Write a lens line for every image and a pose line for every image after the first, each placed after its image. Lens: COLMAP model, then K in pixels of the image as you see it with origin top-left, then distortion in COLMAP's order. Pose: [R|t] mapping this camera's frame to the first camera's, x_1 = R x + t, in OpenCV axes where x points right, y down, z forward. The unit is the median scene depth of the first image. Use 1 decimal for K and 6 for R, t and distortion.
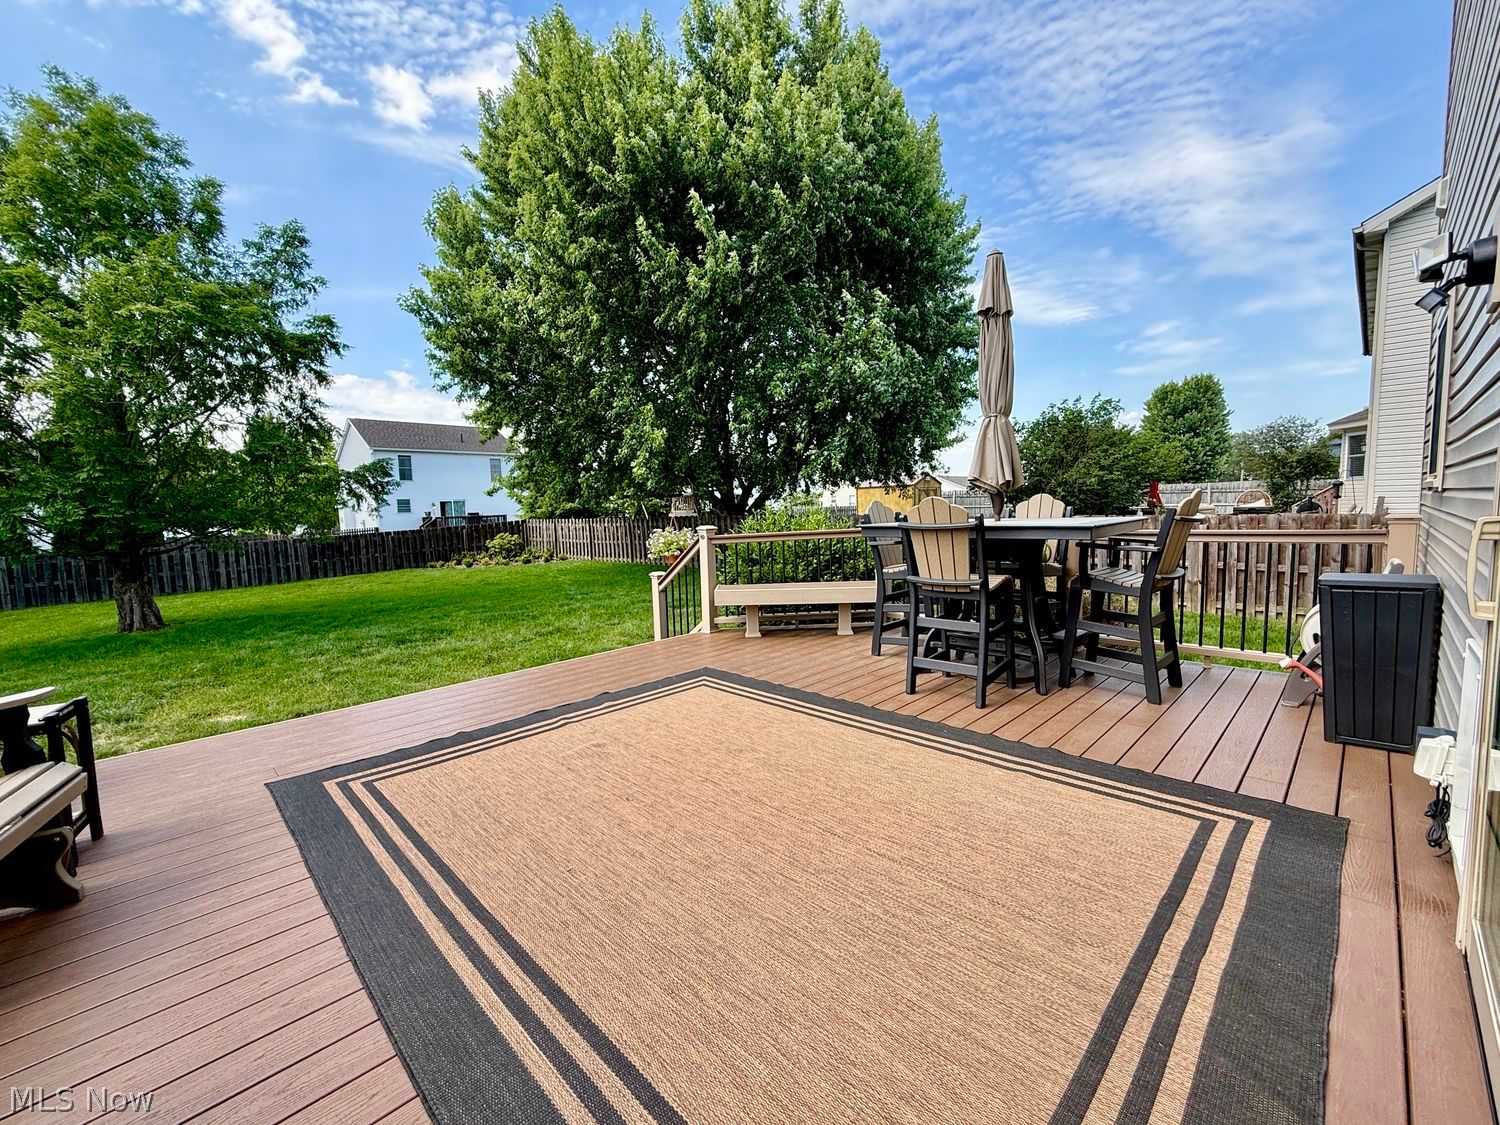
lens RADIAL K [[597.0, 0, 749.8], [0, 597.0, 563.6], [0, 0, 1]] dist [0.000164, 0.000148]
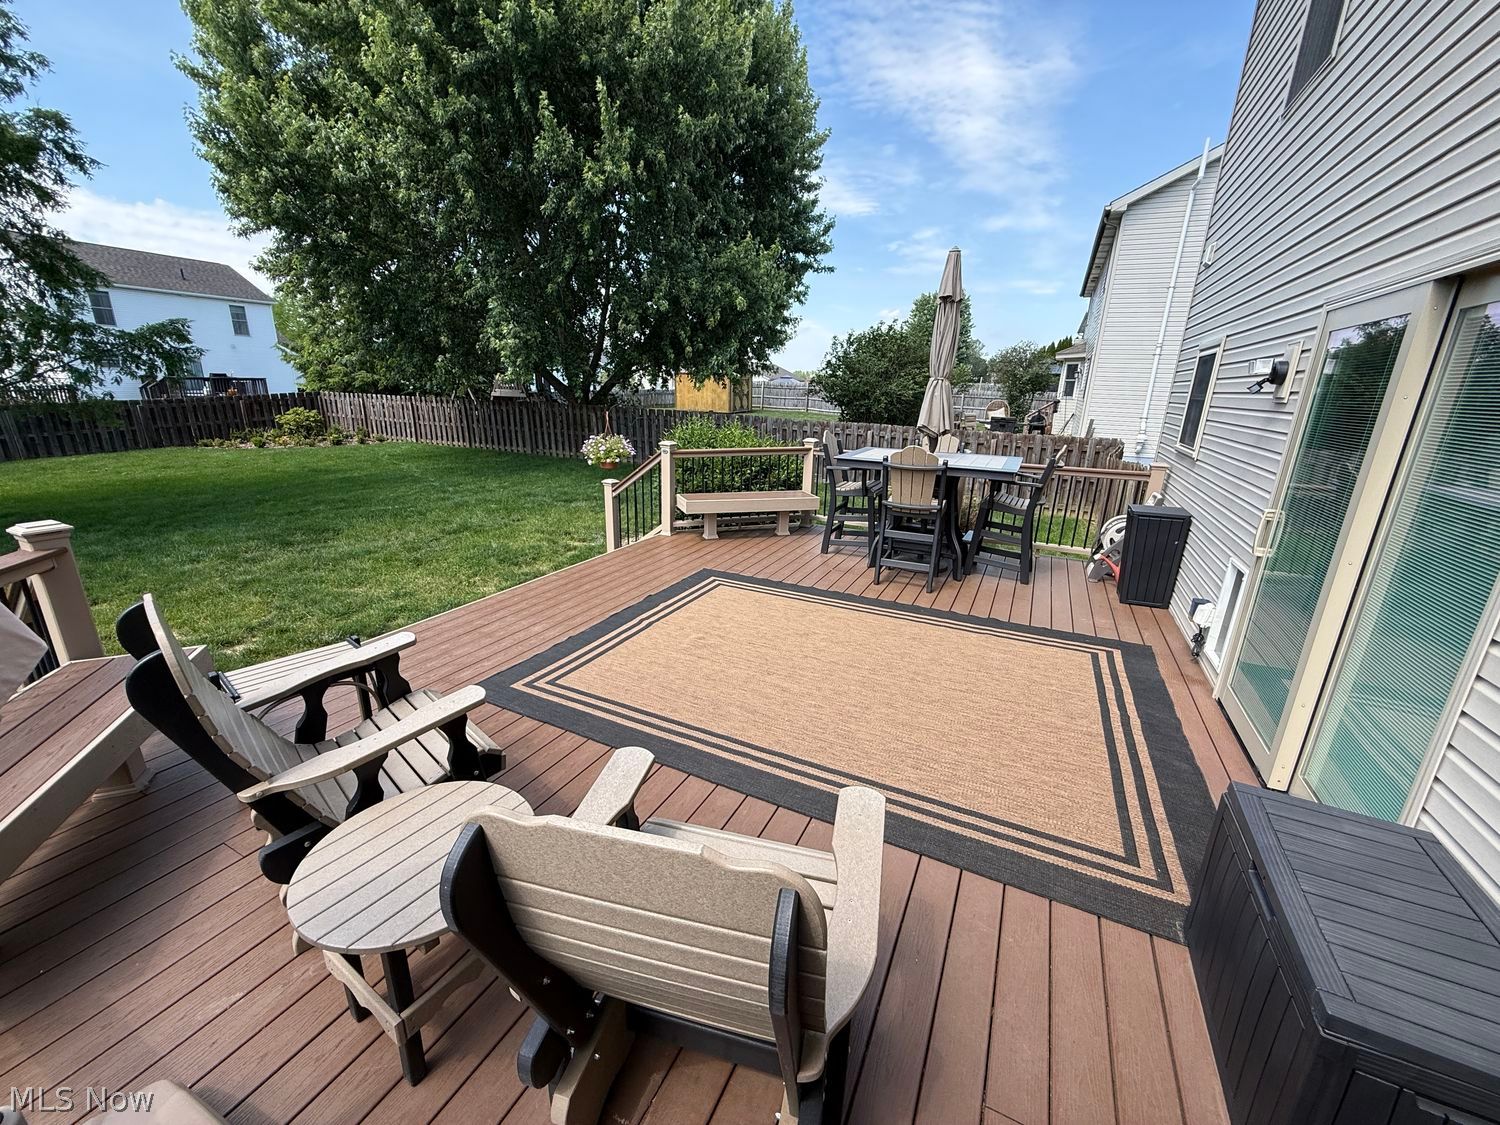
lens RADIAL K [[597.0, 0, 703.5], [0, 597.0, 556.1], [0, 0, 1]] dist [0.000164, 0.000148]
pose [[0.949447, -0.037310, 0.311702, -0.286314], [-0.026711, 0.979710, 0.198631, -0.059337], [-0.312789, -0.196915, 0.929187, -0.082686]]
